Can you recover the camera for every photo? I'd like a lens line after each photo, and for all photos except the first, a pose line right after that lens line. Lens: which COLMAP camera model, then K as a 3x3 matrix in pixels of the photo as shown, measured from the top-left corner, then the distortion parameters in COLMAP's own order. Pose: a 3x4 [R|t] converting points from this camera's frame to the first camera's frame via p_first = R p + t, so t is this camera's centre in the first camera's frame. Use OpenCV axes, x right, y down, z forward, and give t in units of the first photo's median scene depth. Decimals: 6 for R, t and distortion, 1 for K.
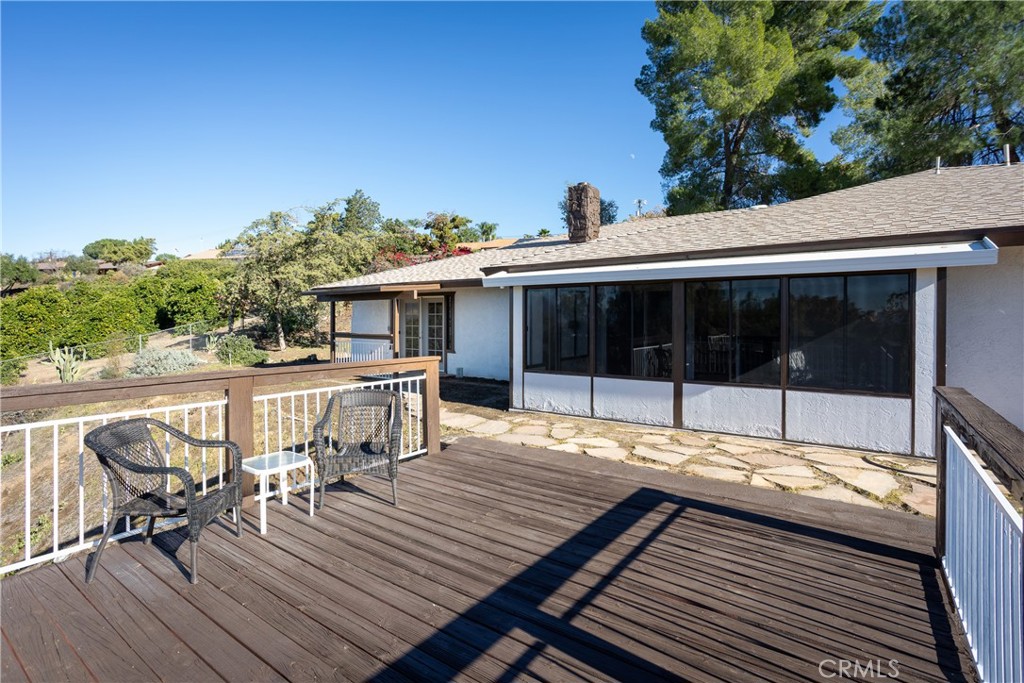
lens RADIAL K [[491.6, 0, 528.7], [0, 491.6, 322.7], [0, 0, 1]] dist [-0.009443, 0.003327]
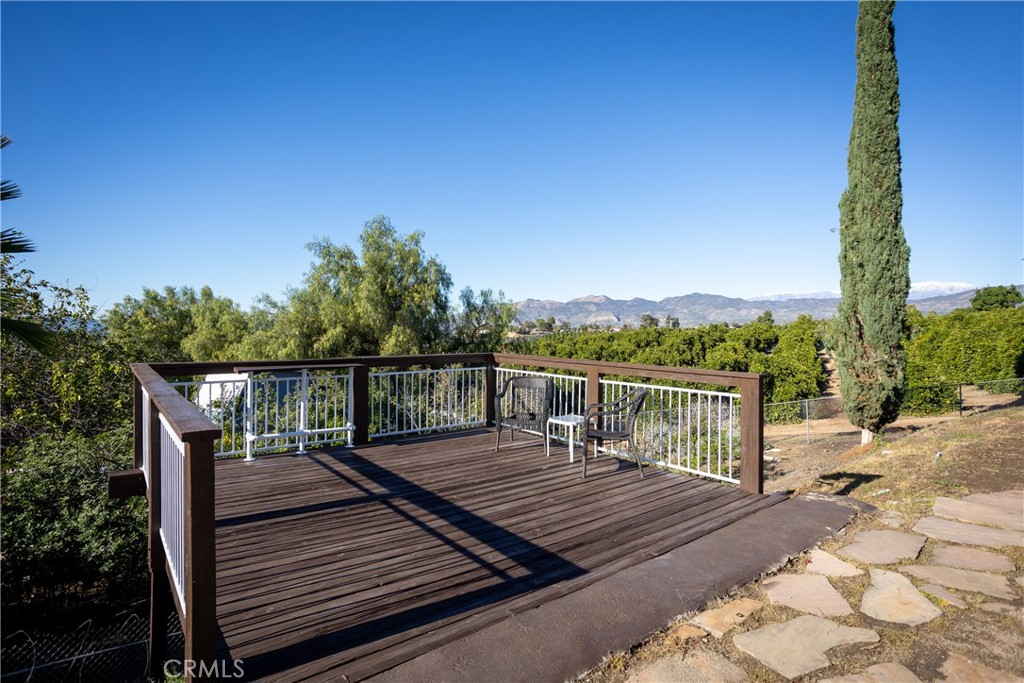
lens RADIAL K [[544.0, 0, 513.7], [0, 544.0, 337.3], [0, 0, 1]] dist [-0.001766, -0.000079]
pose [[-0.301933, 0.012643, -0.953245, 1.020928], [-0.007443, 0.999850, 0.015619, -0.002706], [0.953300, 0.011811, -0.301794, 1.168054]]
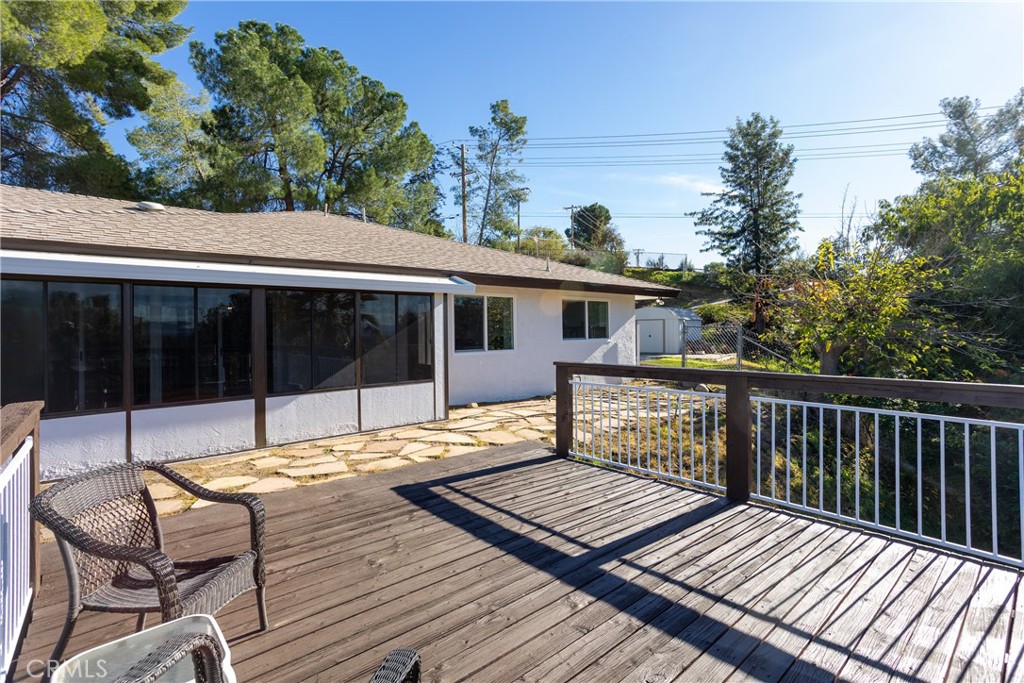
lens RADIAL K [[491.6, 0, 511.6], [0, 491.6, 332.2], [0, 0, 1]] dist [-0.009443, 0.003327]
pose [[0.242053, -0.006298, 0.970243, -0.744505], [0.012716, 0.999914, 0.003318, 0.002794], [-0.970180, 0.011534, 0.242112, 0.512814]]
